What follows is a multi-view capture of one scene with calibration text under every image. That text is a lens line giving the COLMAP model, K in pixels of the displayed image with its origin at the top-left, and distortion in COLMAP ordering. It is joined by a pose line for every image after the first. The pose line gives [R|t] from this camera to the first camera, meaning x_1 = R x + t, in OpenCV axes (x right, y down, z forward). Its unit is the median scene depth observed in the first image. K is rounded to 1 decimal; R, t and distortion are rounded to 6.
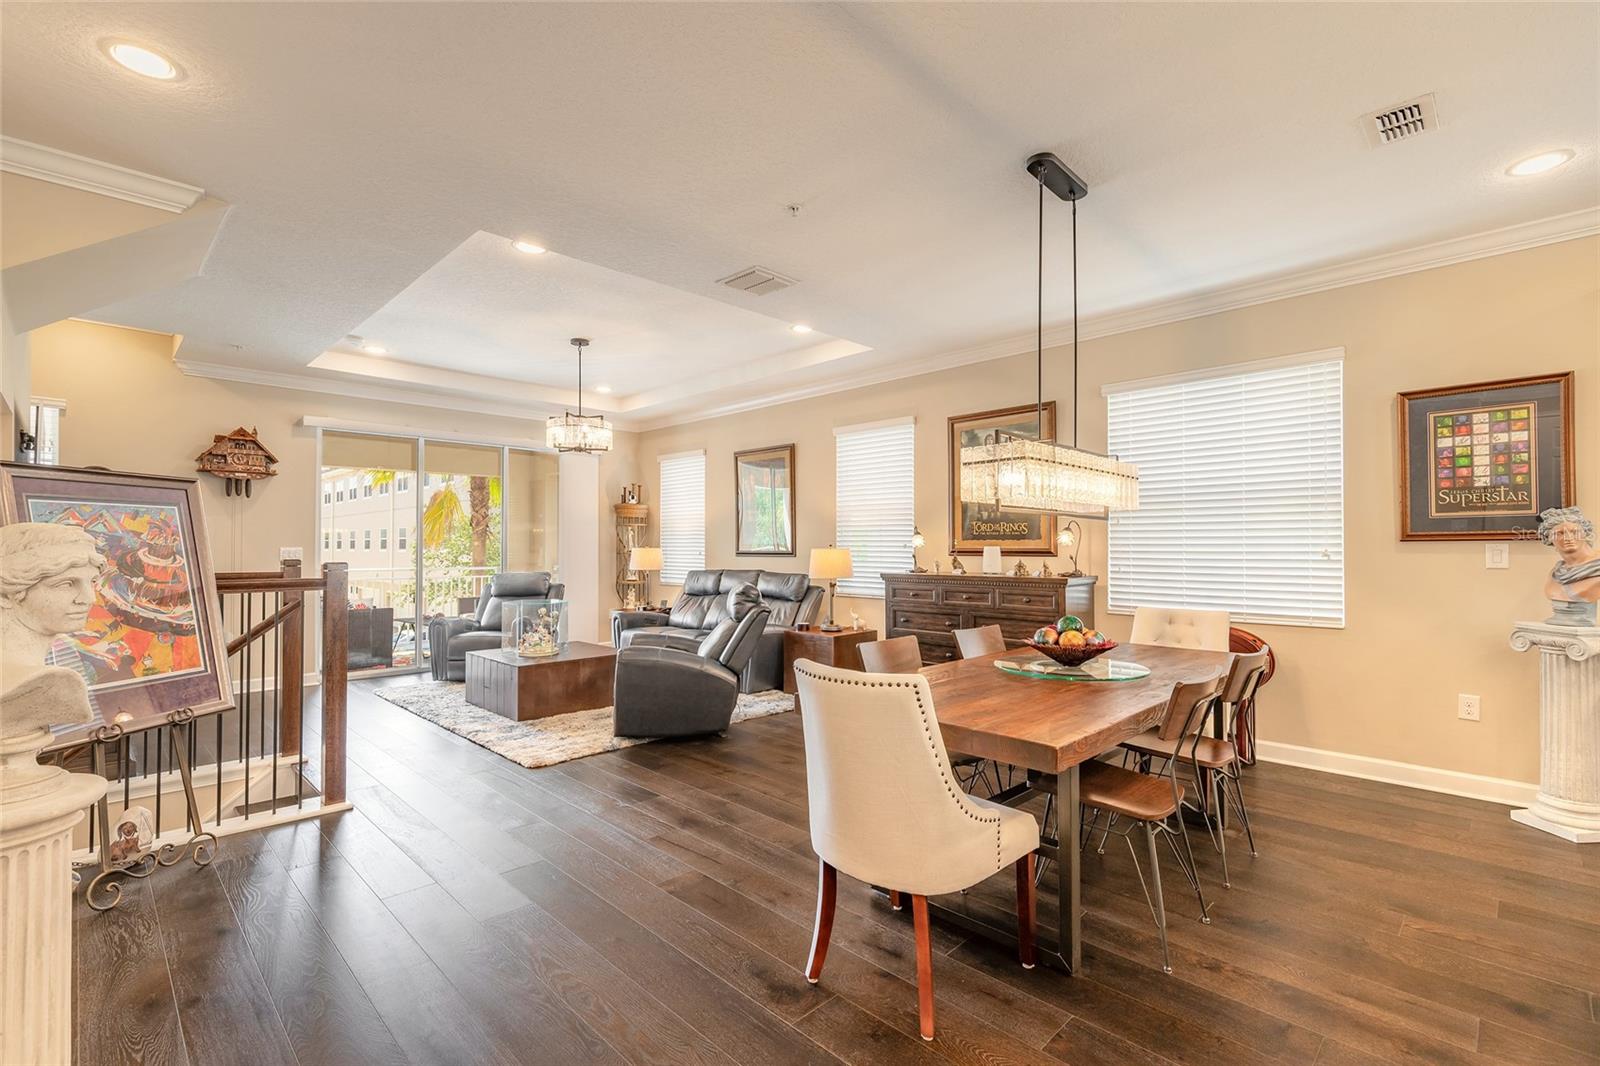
lens RADIAL K [[723.9, 0, 797.1], [0, 723.9, 537.3], [0, 0, 1]] dist [0.005813, -0.000033]
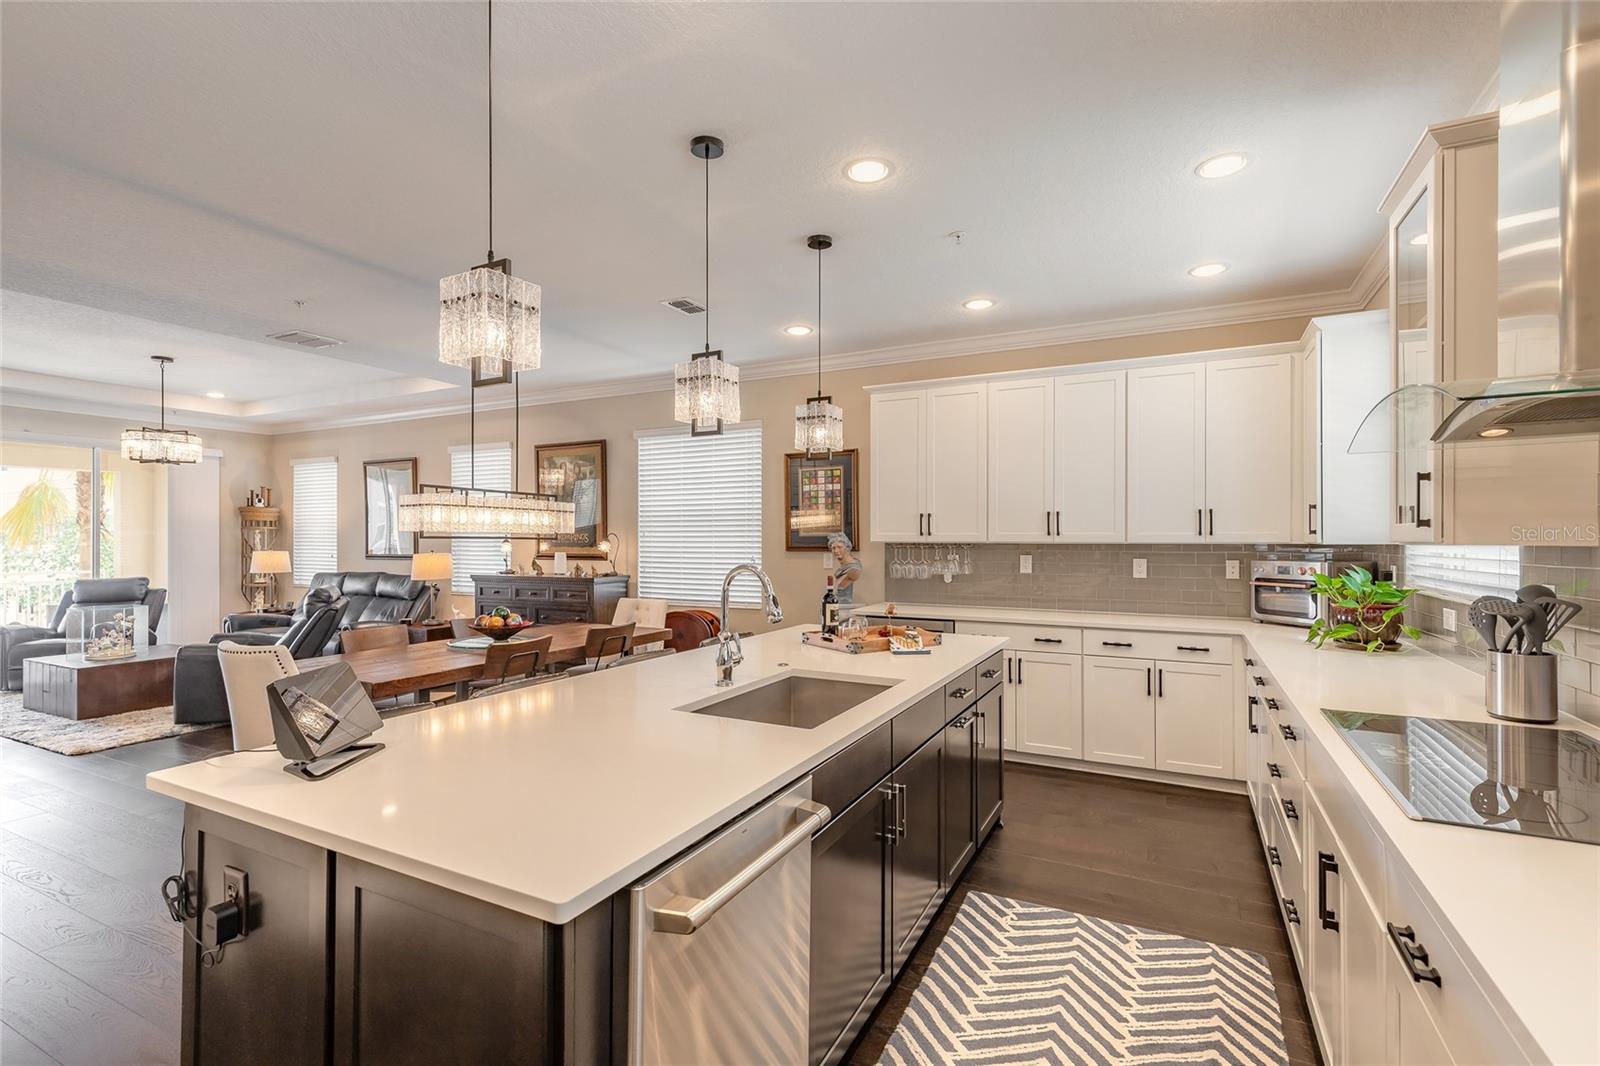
lens RADIAL K [[740.8, 0, 801.3], [0, 740.8, 539.7], [0, 0, 1]] dist [0.009033, 0.000205]
pose [[0.950655, -0.001538, 0.310247, 0.256610], [-0.003173, 0.999887, 0.014680, -0.028146], [-0.310235, -0.014940, 0.950543, -0.333820]]
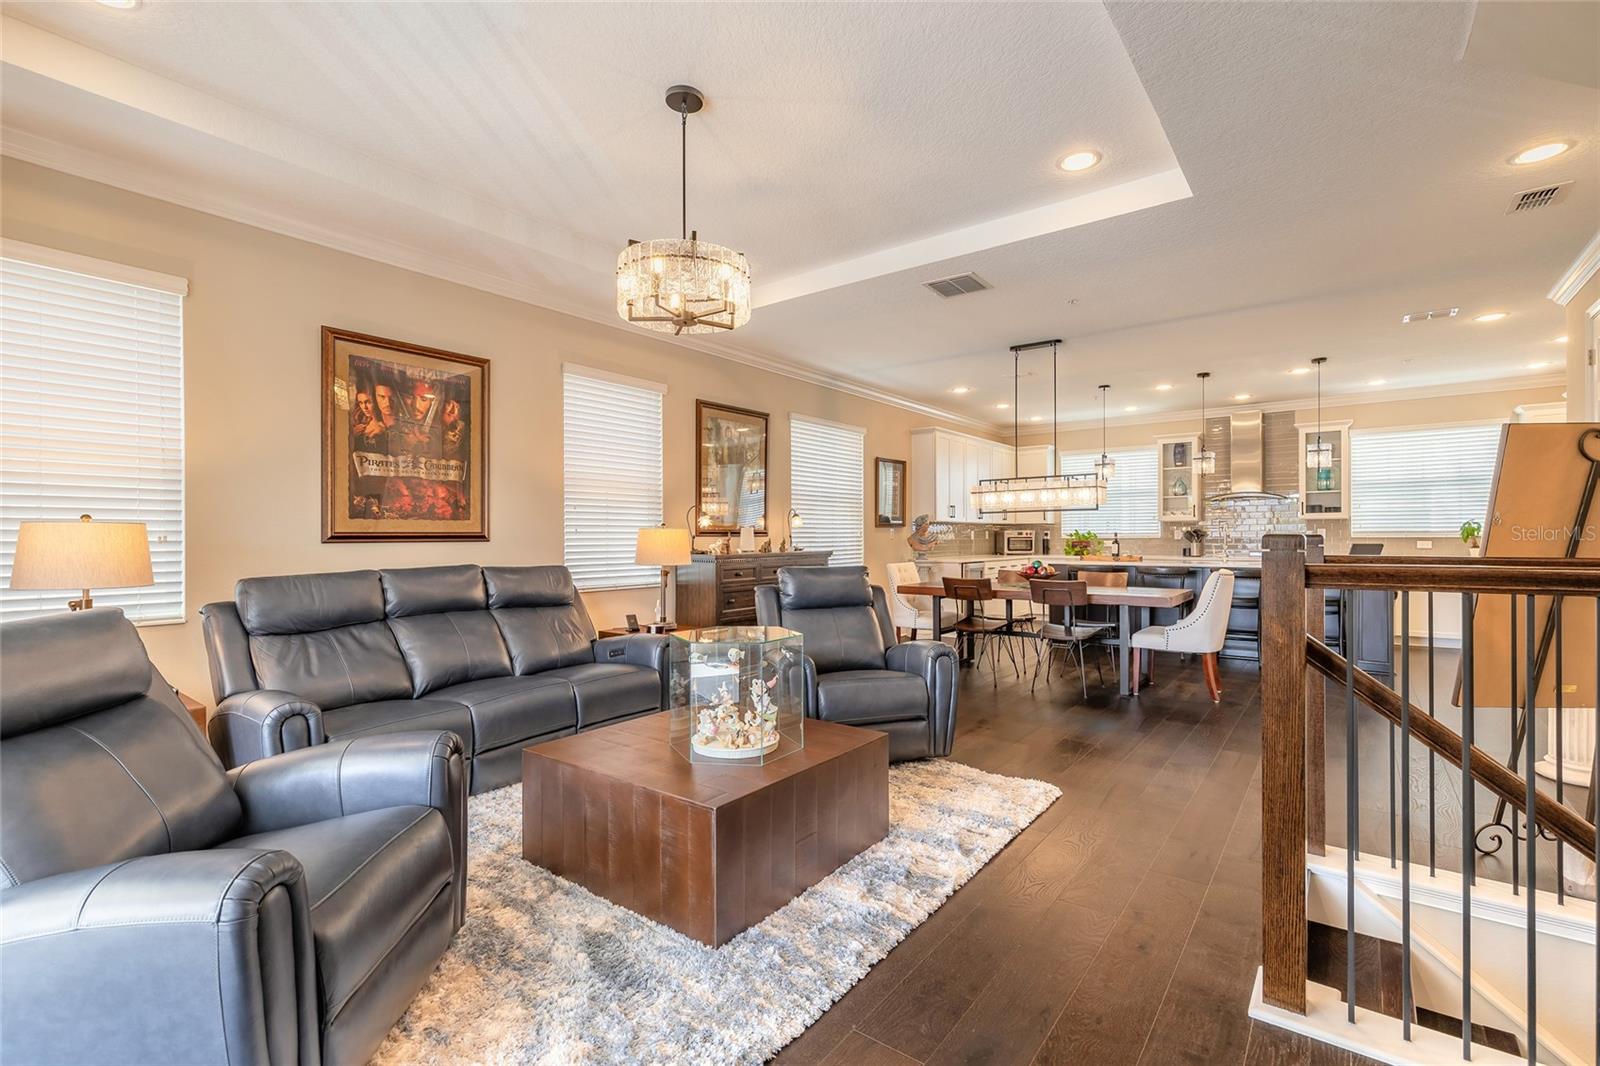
lens RADIAL K [[723.9, 0, 797.1], [0, 723.9, 537.3], [0, 0, 1]] dist [0.005813, -0.000033]
pose [[-0.144407, -0.000057, 0.989518, -0.834371], [-0.008242, 0.999965, -0.001145, 0.027039], [-0.989484, -0.008321, -0.144402, 1.043472]]
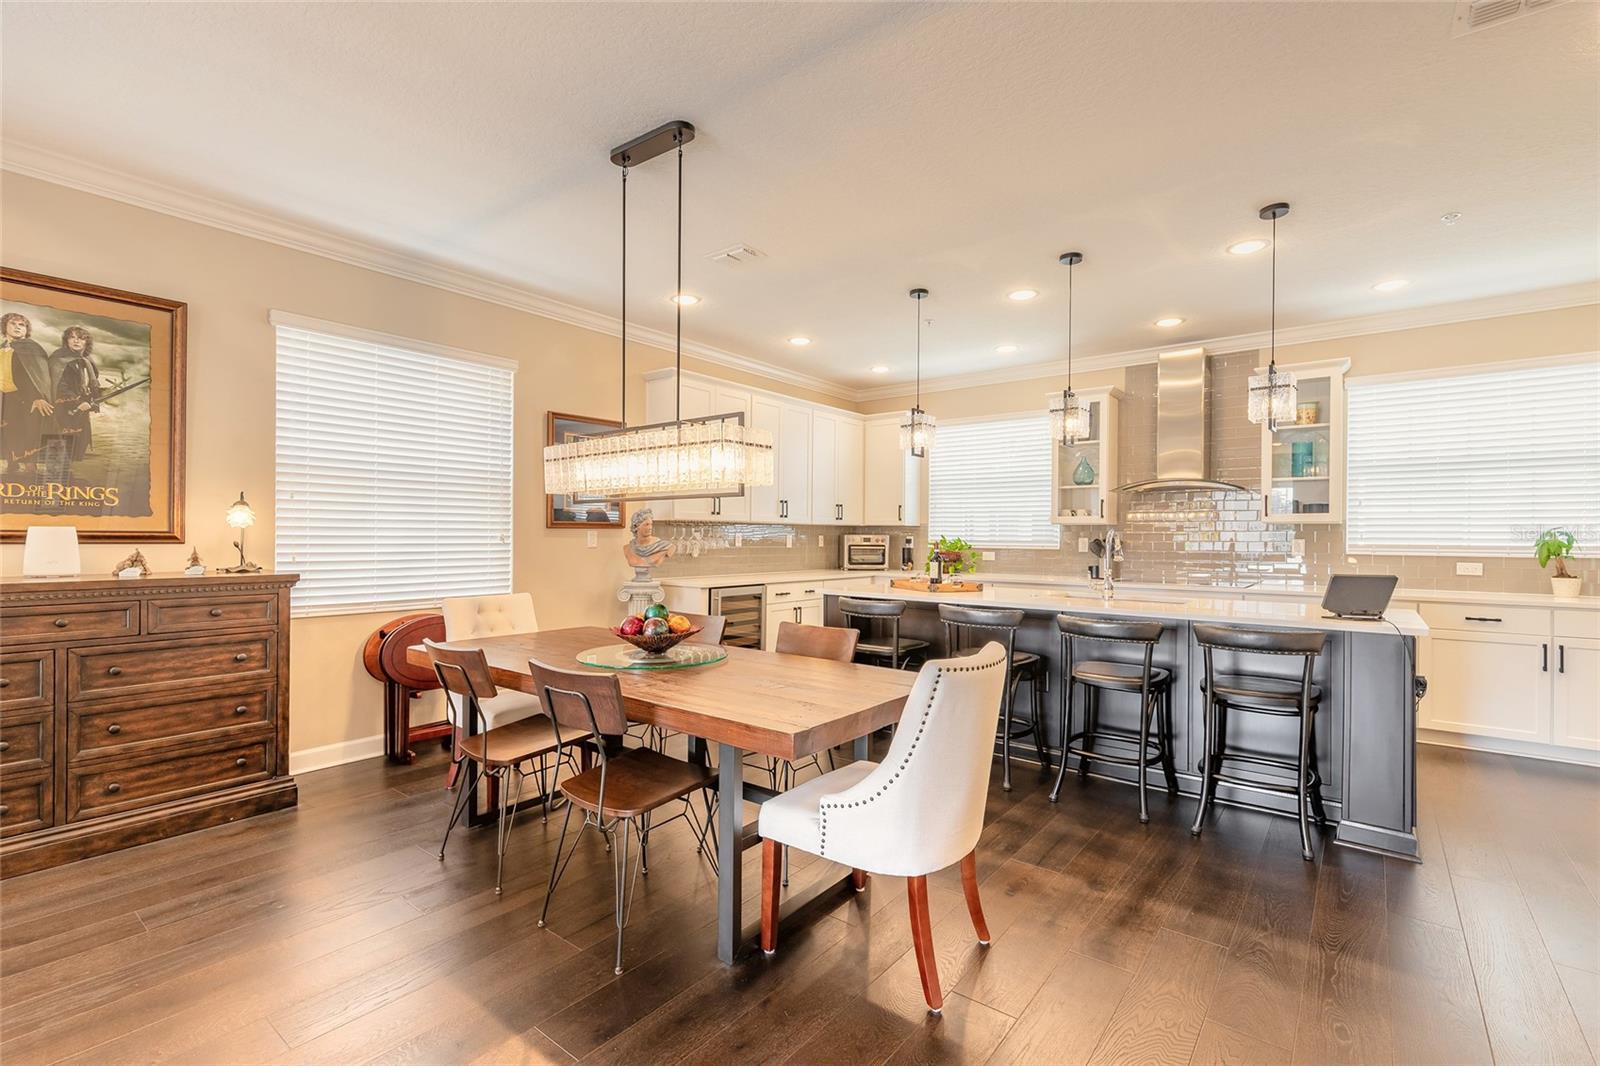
lens RADIAL K [[723.9, 0, 797.1], [0, 723.9, 537.3], [0, 0, 1]] dist [0.005813, -0.000033]
pose [[-0.127989, -0.002353, 0.991773, -0.330838], [-0.020776, 0.999784, -0.000309, 0.009017], [-0.991558, -0.020644, -0.128010, 0.494678]]
